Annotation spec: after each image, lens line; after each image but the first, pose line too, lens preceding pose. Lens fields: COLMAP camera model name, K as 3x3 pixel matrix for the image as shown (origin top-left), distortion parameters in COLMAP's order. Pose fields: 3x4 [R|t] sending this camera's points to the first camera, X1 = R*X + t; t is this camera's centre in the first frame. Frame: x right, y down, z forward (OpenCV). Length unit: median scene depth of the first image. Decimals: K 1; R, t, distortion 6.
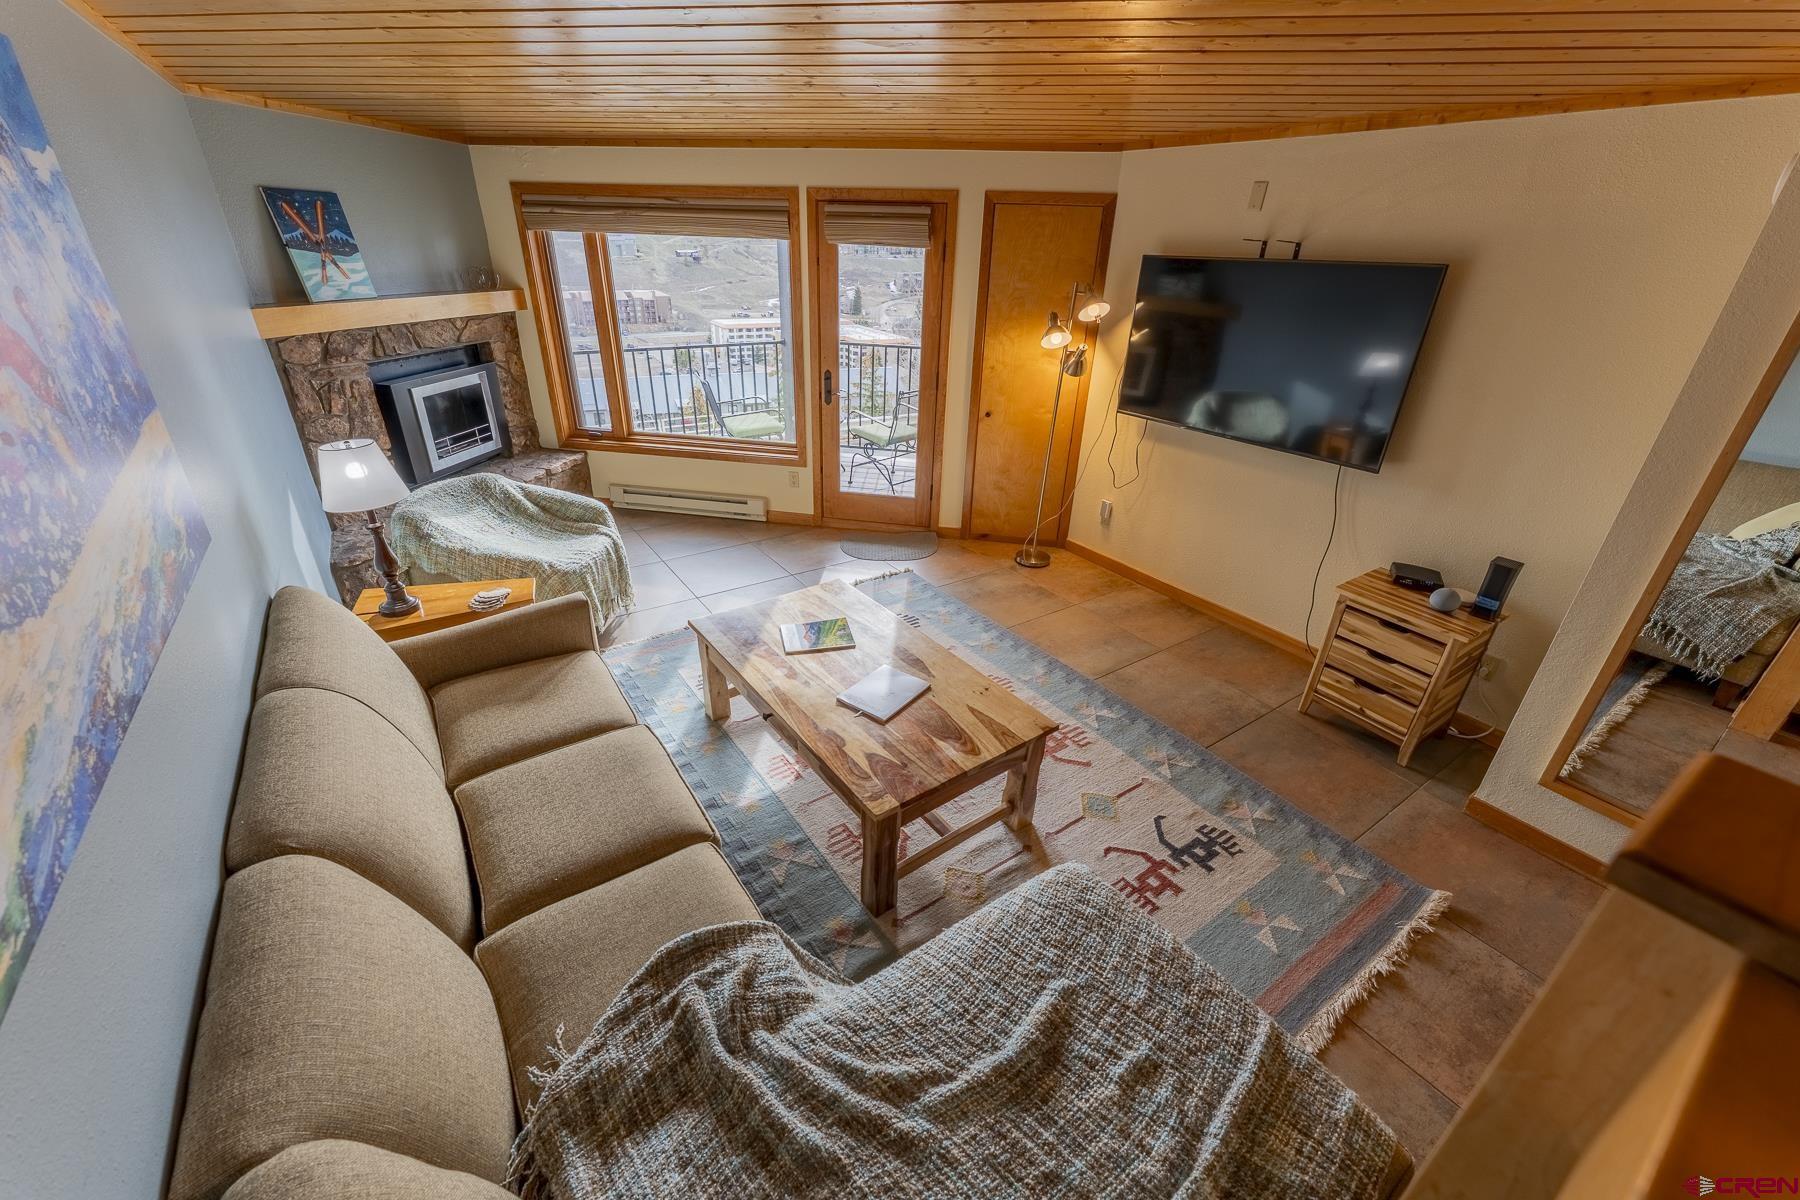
lens RADIAL K [[711.3, 0, 897.3], [0, 711.3, 600.6], [0, 0, 1]] dist [0.001604, 0.000149]
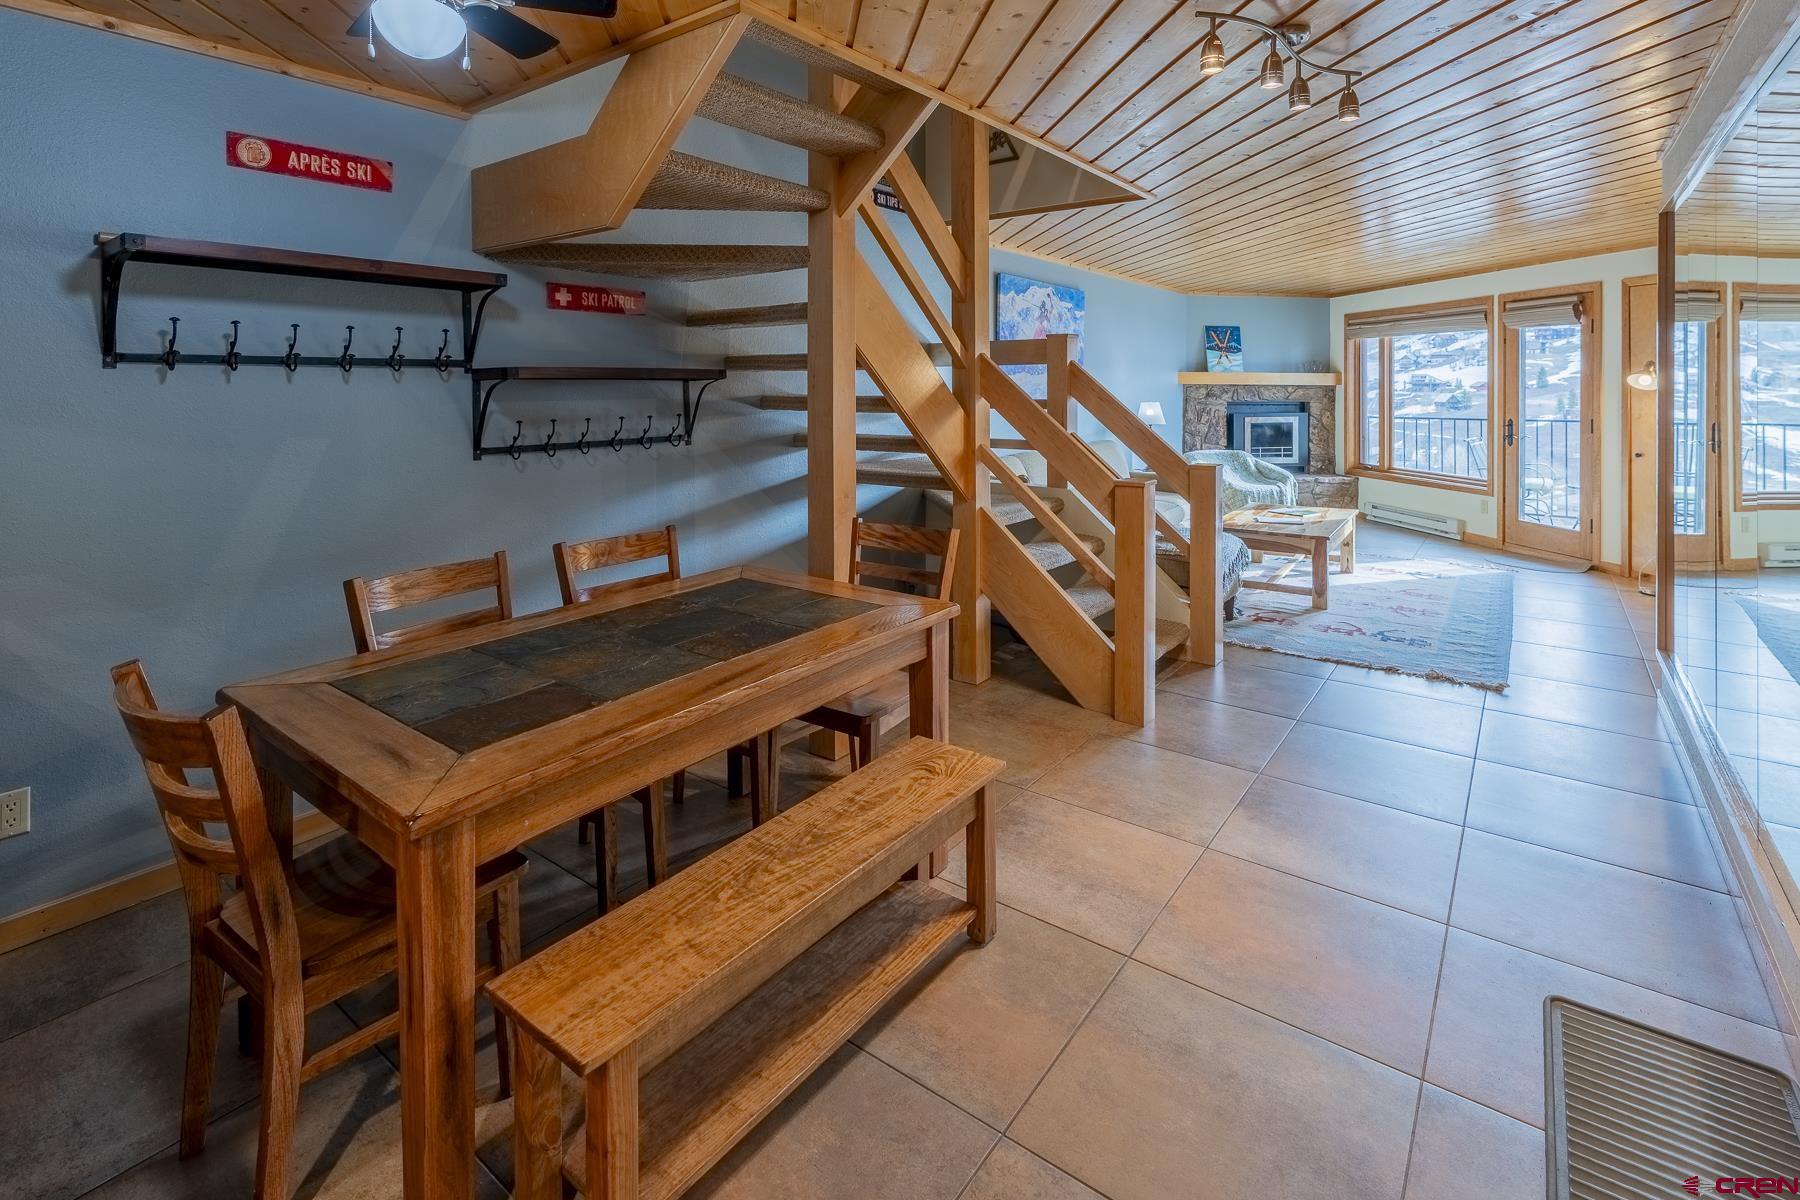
lens RADIAL K [[852.1, 0, 895.3], [0, 852.1, 376.1], [0, 0, 1]] dist [-0.000795, -0.000619]
pose [[0.318347, -0.037393, -0.947236, 1.049521], [-0.422520, 0.888885, -0.177090, 0.356181], [0.848606, 0.456602, 0.267175, -0.382313]]
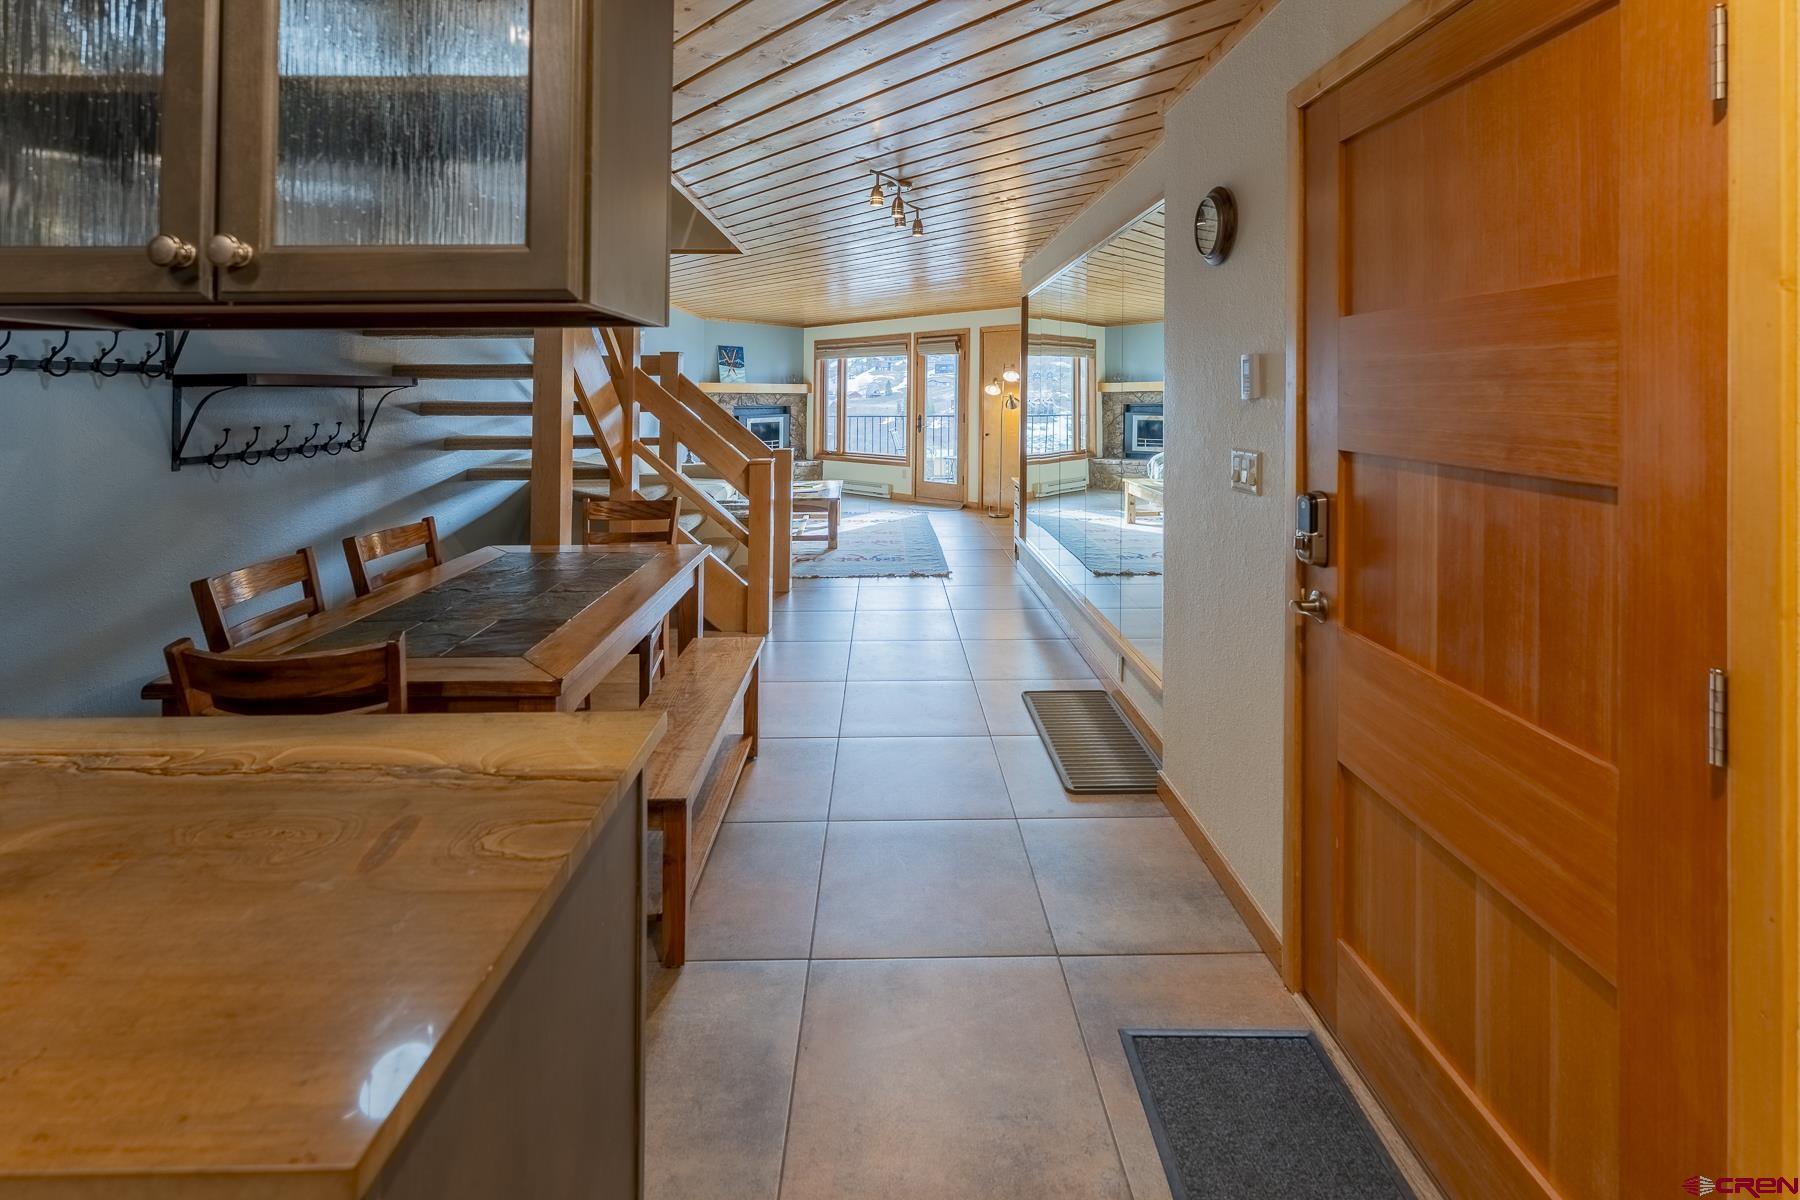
lens RADIAL K [[781.2, 0, 909.7], [0, 781.2, 343.4], [0, 0, 1]] dist [0.001863, 0.000081]
pose [[0.842169, -0.063979, -0.535405, 1.090992], [-0.221602, 0.864141, -0.451832, 0.500376], [0.491573, 0.499166, 0.713575, -0.656742]]
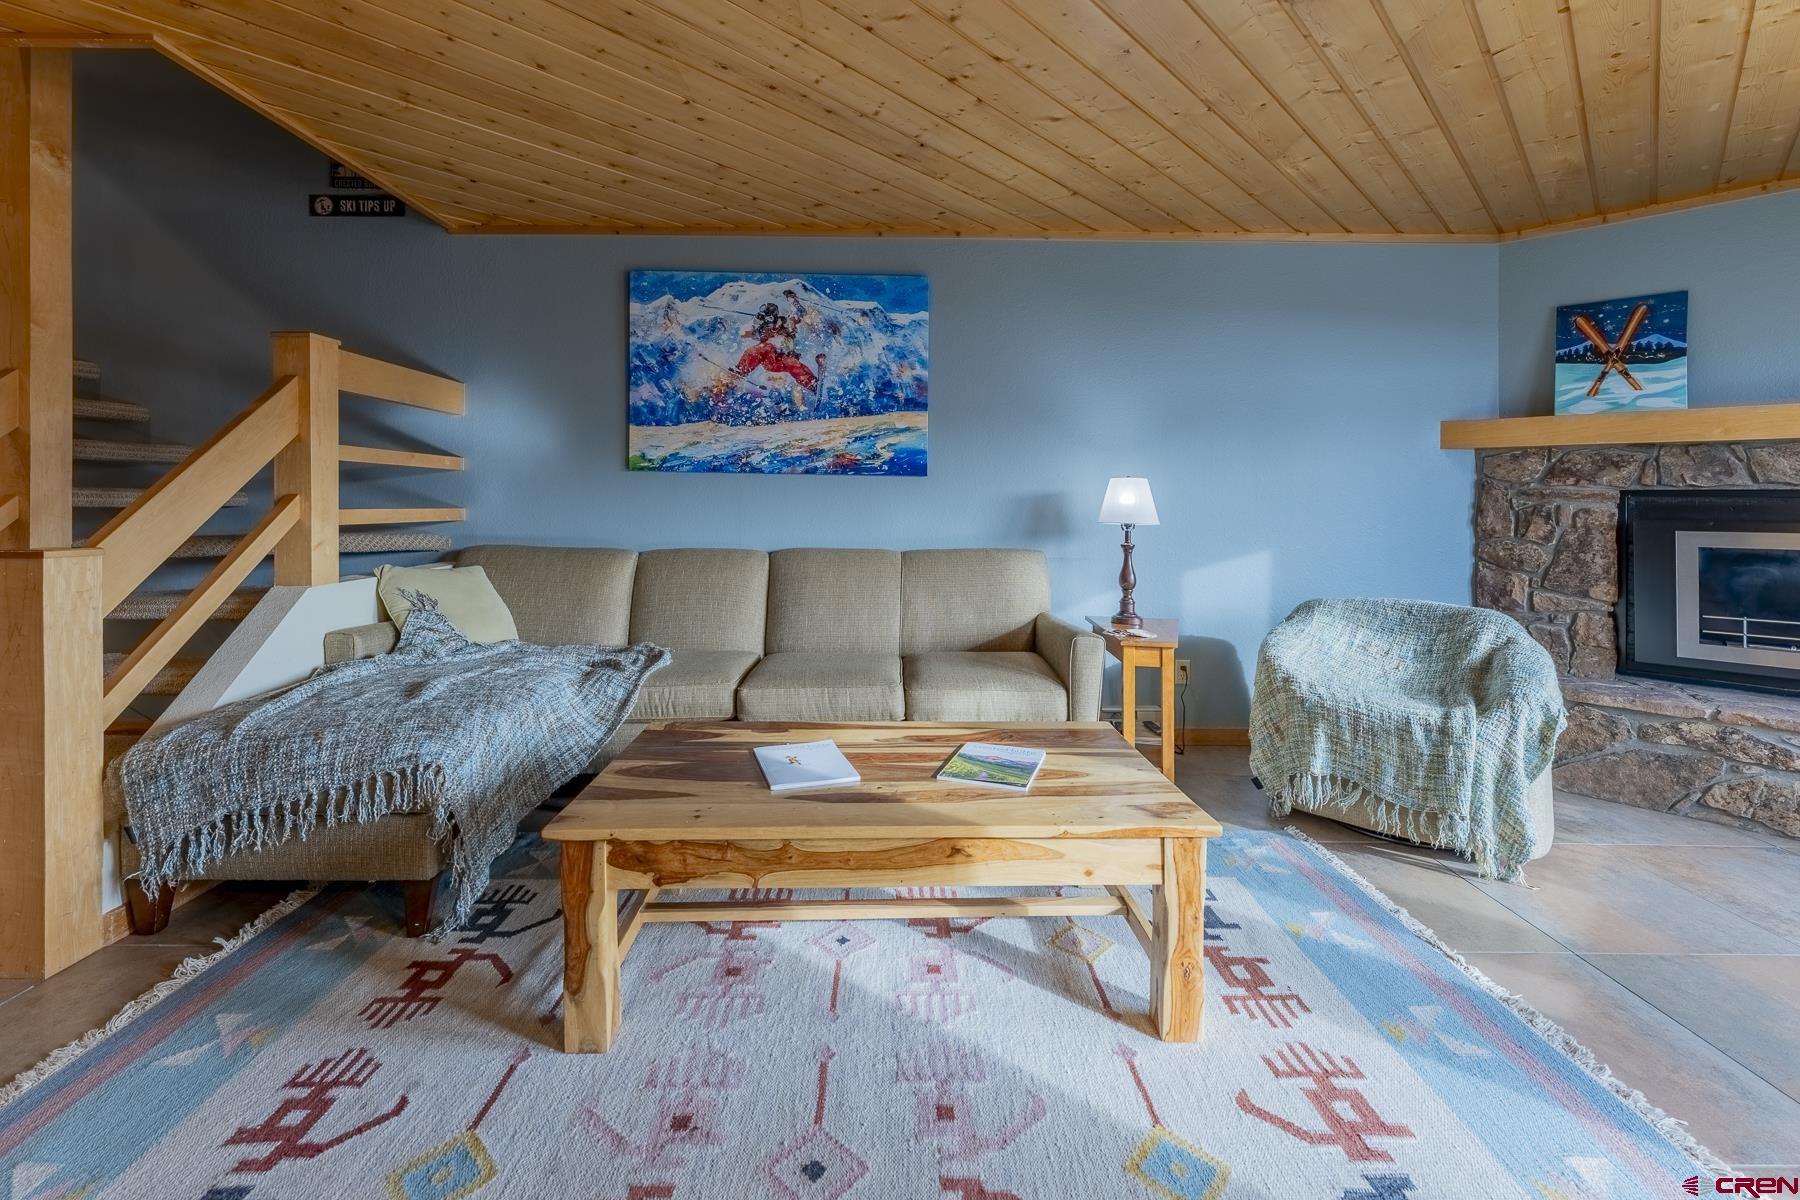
lens RADIAL K [[758.4, 0, 896.8], [0, 758.4, 506.6], [0, 0, 1]] dist [-0.000293, 0.000418]
pose [[-0.557712, -0.031158, -0.829450, 0.320392], [-0.400320, 0.885490, 0.235907, -0.176999], [0.727119, 0.463613, -0.506321, 0.756951]]
